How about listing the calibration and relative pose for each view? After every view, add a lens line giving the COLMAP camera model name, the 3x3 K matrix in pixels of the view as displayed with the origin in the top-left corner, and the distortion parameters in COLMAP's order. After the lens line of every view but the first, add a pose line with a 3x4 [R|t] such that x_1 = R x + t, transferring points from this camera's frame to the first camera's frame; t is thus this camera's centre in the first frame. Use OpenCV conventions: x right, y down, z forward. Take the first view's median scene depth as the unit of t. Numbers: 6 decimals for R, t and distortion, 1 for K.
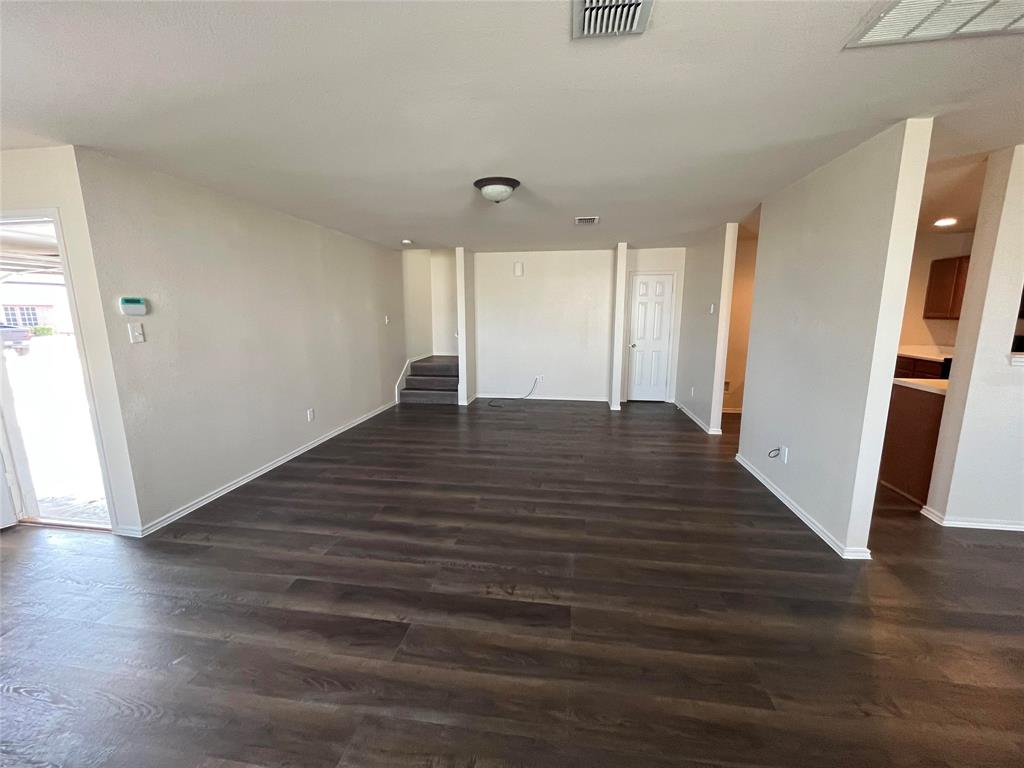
lens RADIAL K [[415.5, 0, 512.0], [0, 415.5, 384.0], [0, 0, 1]] dist [-0.001591, -0.000095]
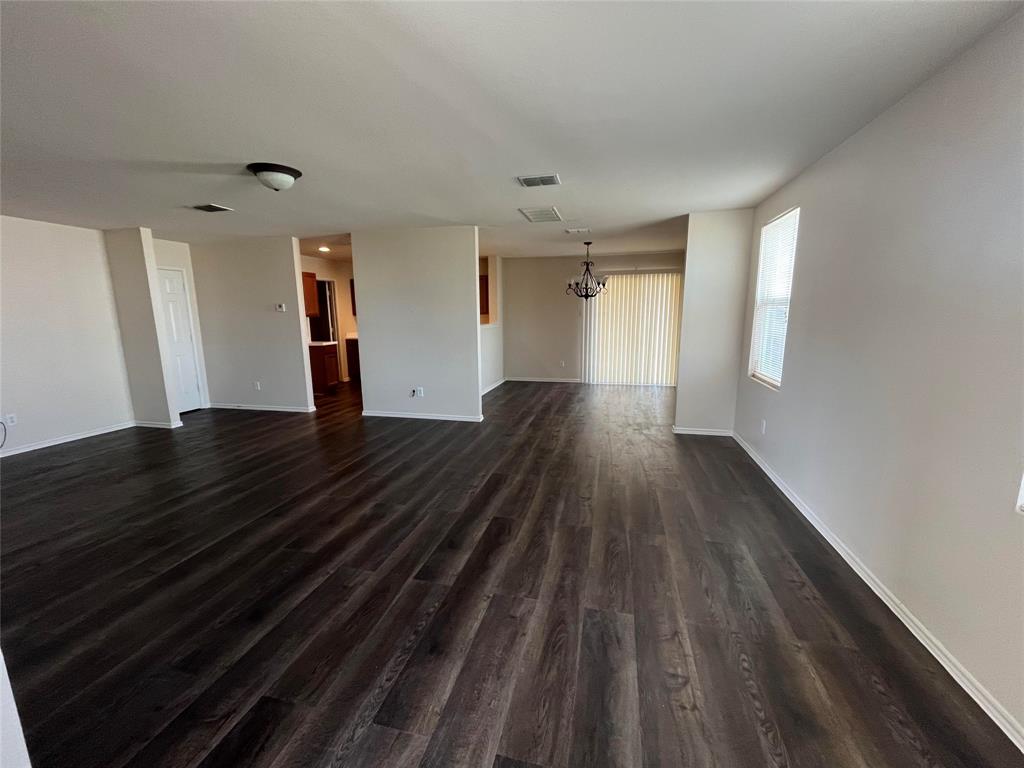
lens RADIAL K [[415.5, 0, 512.0], [0, 415.5, 384.0], [0, 0, 1]] dist [-0.001591, -0.000095]
pose [[0.092830, -0.170943, 0.980898, -1.095949], [0.182602, 0.971366, 0.152001, -0.057873], [-0.978795, 0.165004, 0.121387, 0.472072]]
